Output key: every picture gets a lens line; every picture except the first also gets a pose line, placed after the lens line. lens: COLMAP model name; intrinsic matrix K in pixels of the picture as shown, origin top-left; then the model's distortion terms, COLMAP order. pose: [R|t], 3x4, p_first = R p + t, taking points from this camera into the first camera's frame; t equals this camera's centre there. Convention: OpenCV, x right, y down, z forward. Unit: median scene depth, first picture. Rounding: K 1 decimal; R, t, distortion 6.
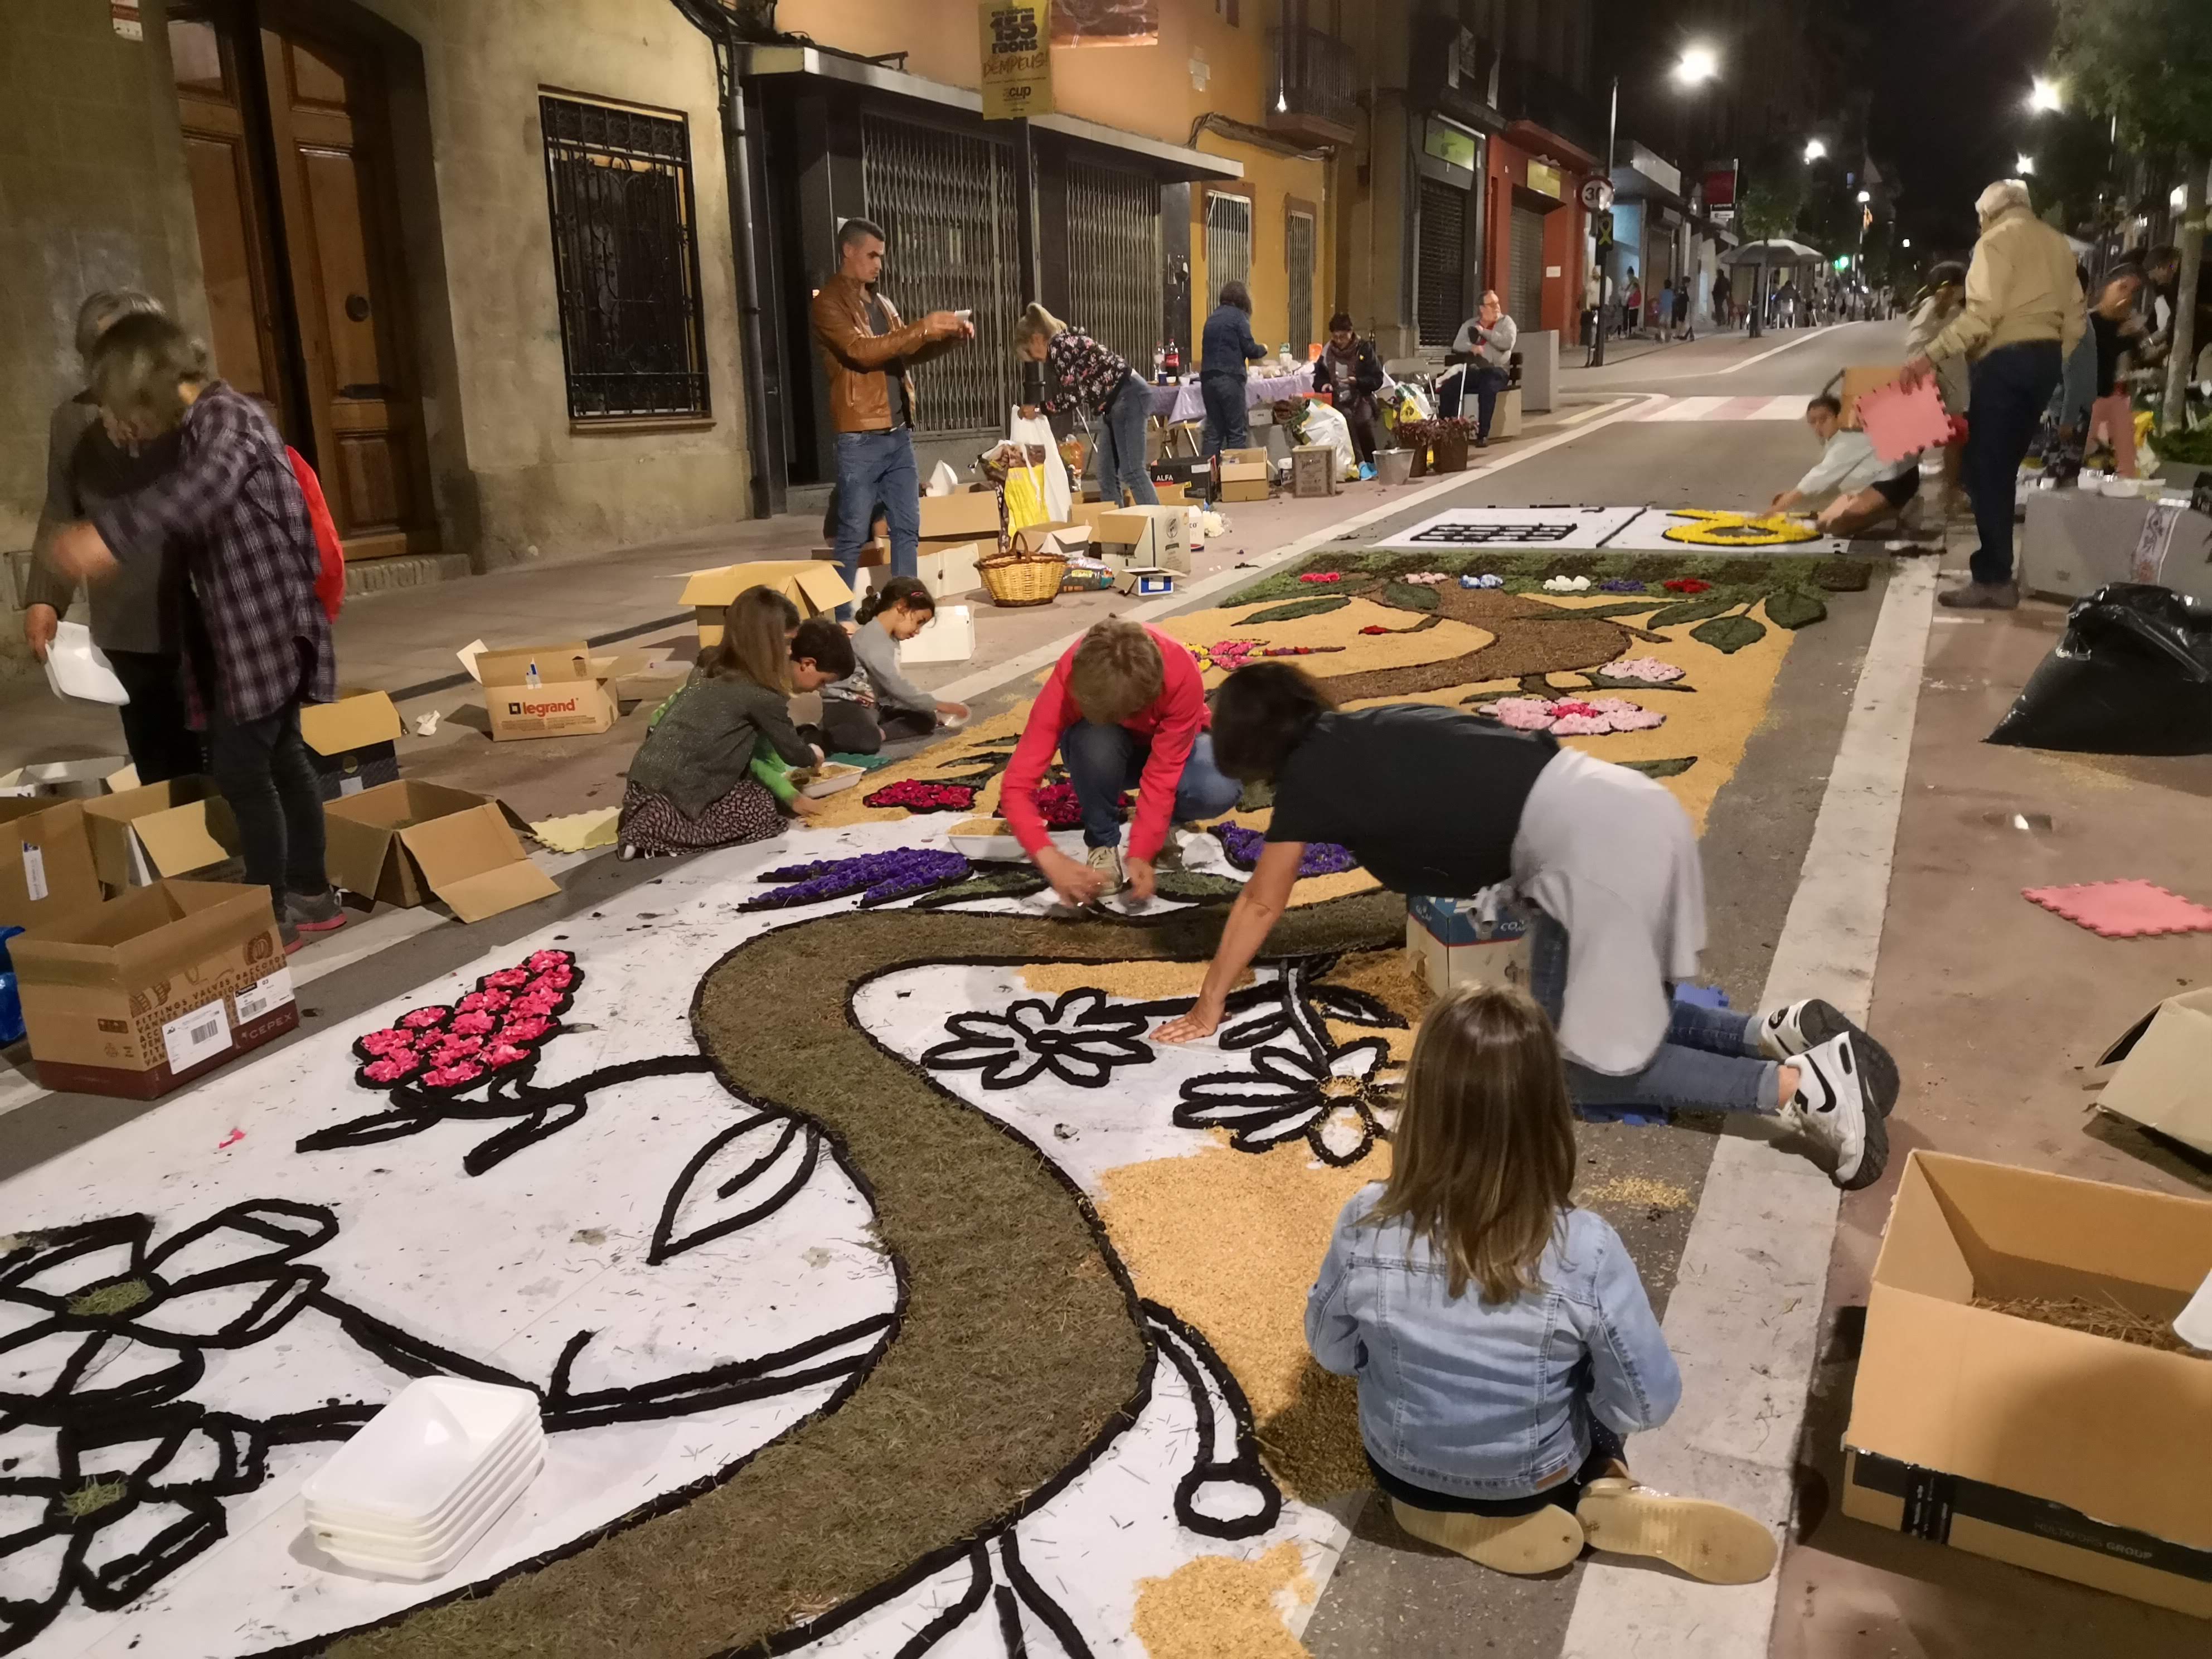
lens RADIAL K [[1753.2, 0, 1106.0], [0, 1753.2, 829.5], [0, 0, 1]] dist [0.045623, -0.089030]
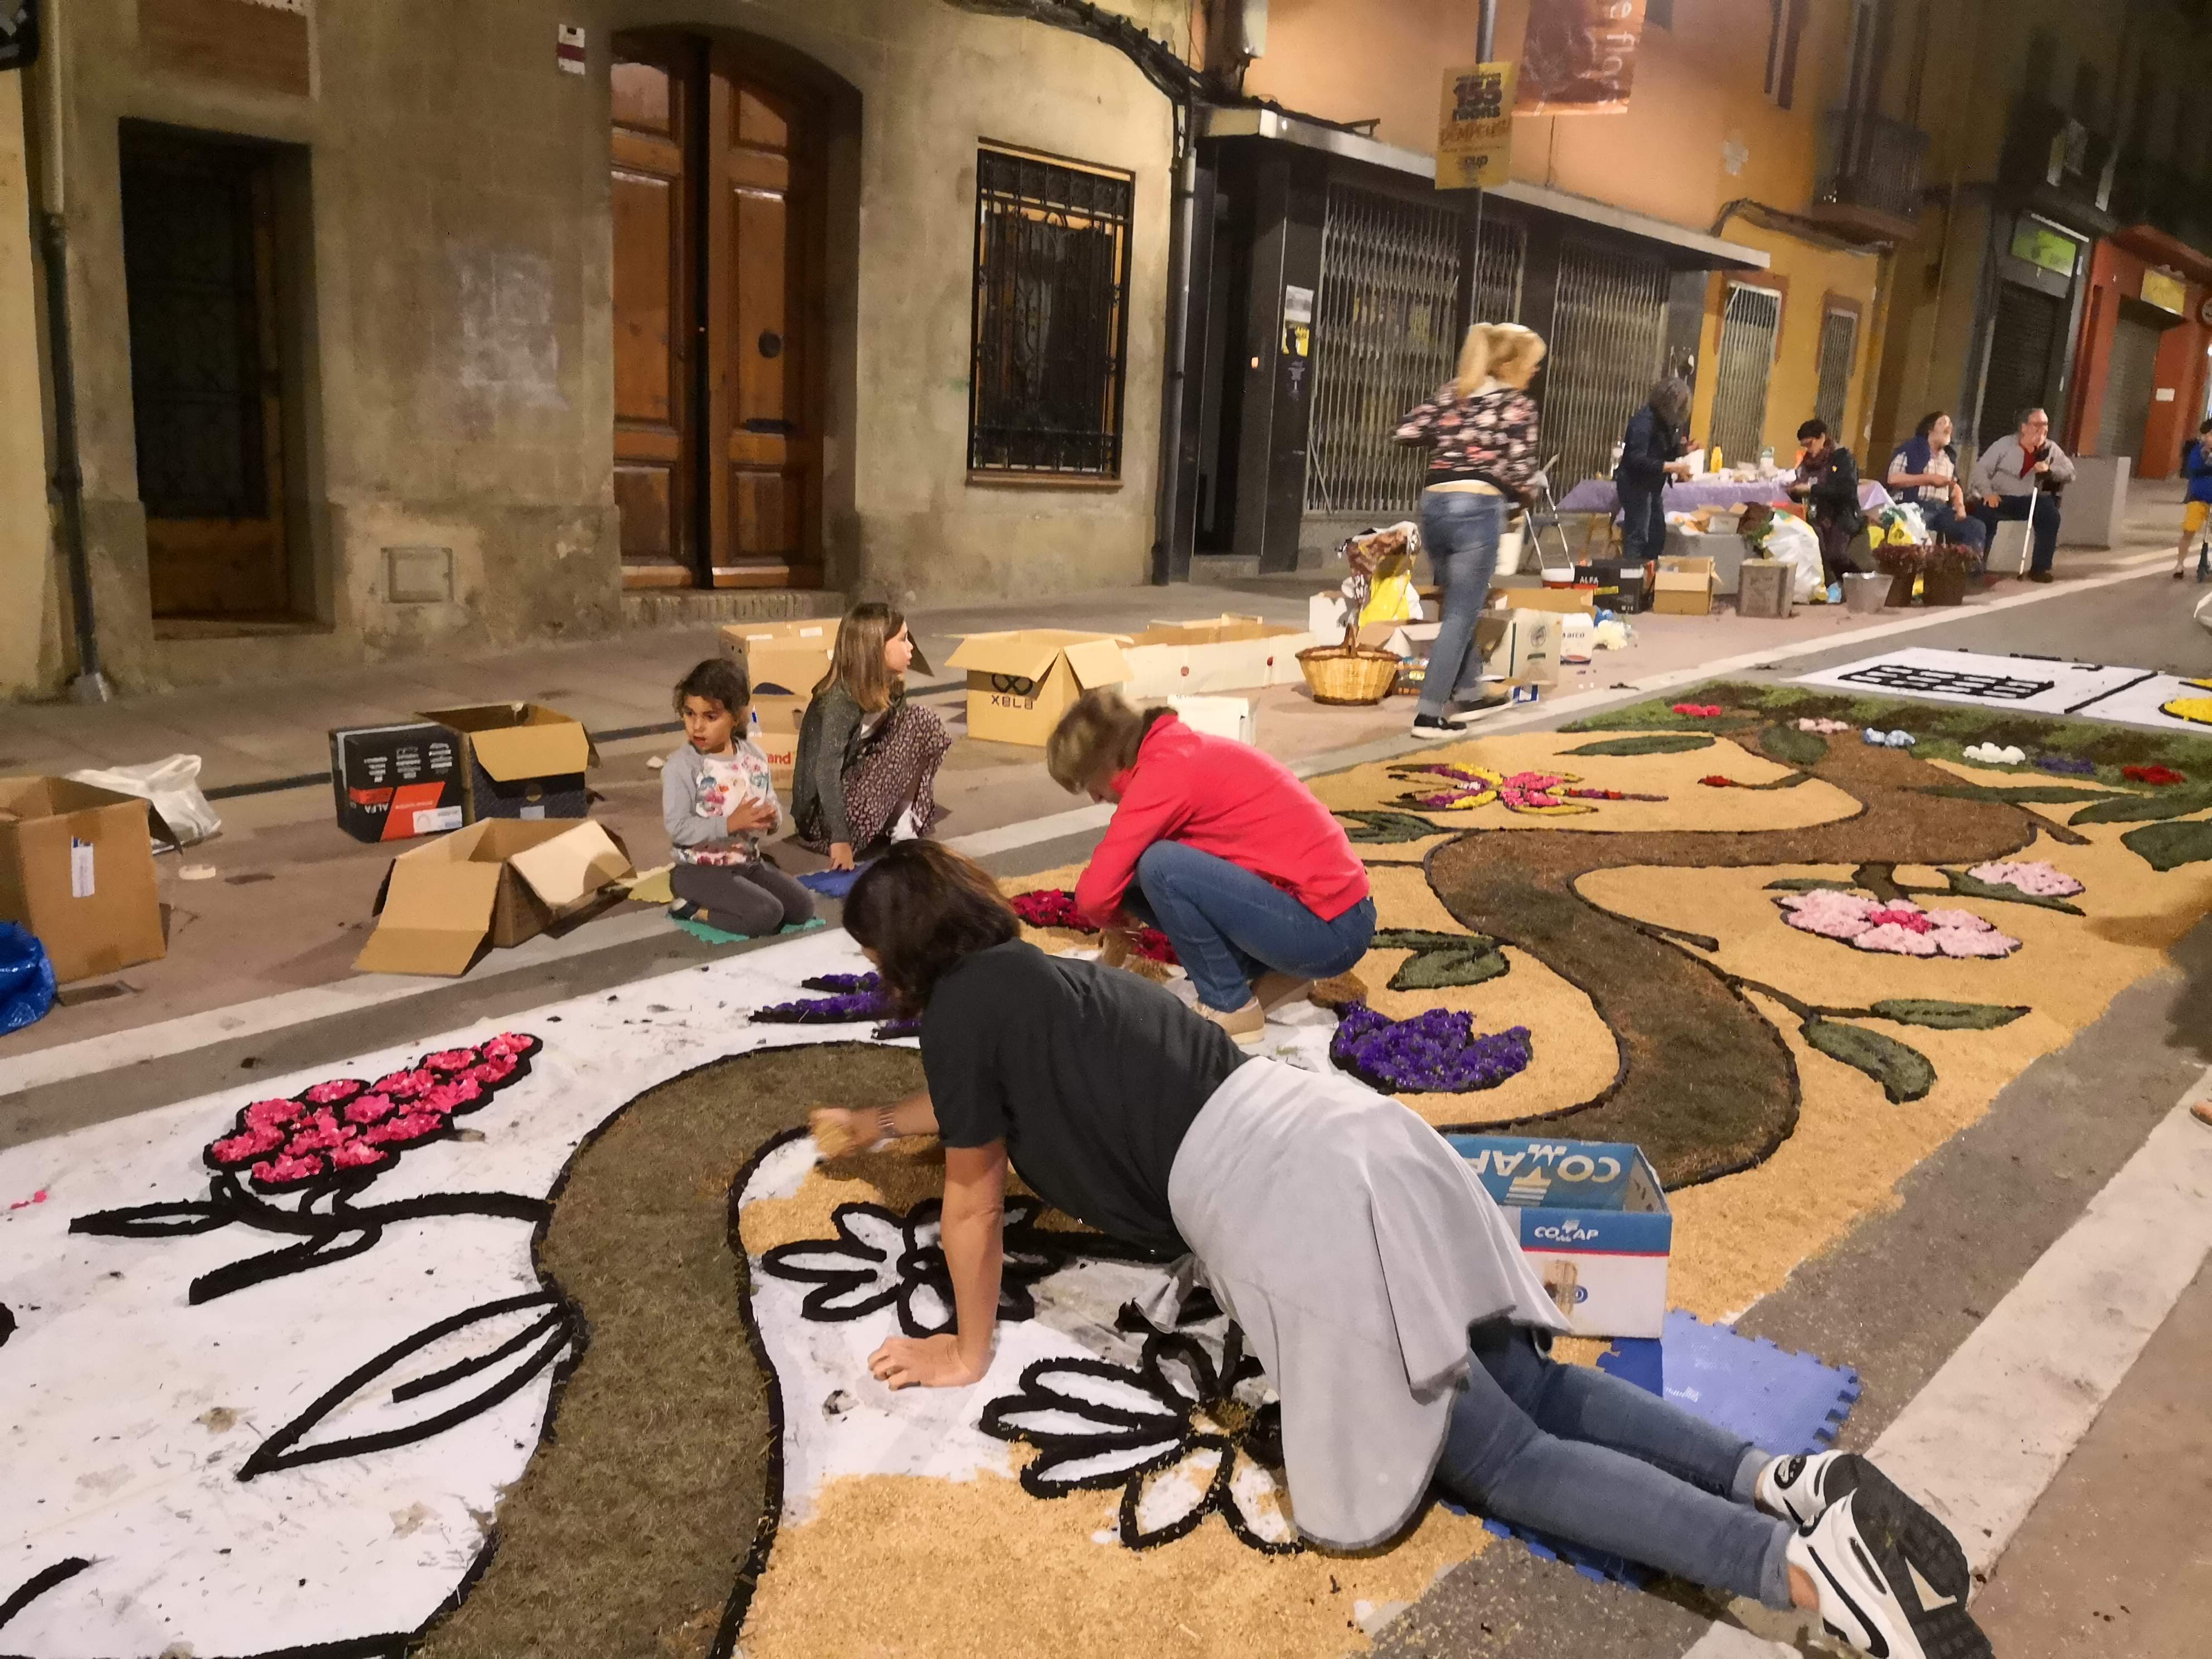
lens RADIAL K [[1765.7, 0, 1106.0], [0, 1765.7, 829.5], [0, 0, 1]] dist [-0.001296, -0.001217]
pose [[0.953256, 0.131724, -0.271941, 0.079259], [-0.142937, 0.989493, -0.021757, -0.022760], [0.266218, 0.059610, 0.962068, 0.081898]]
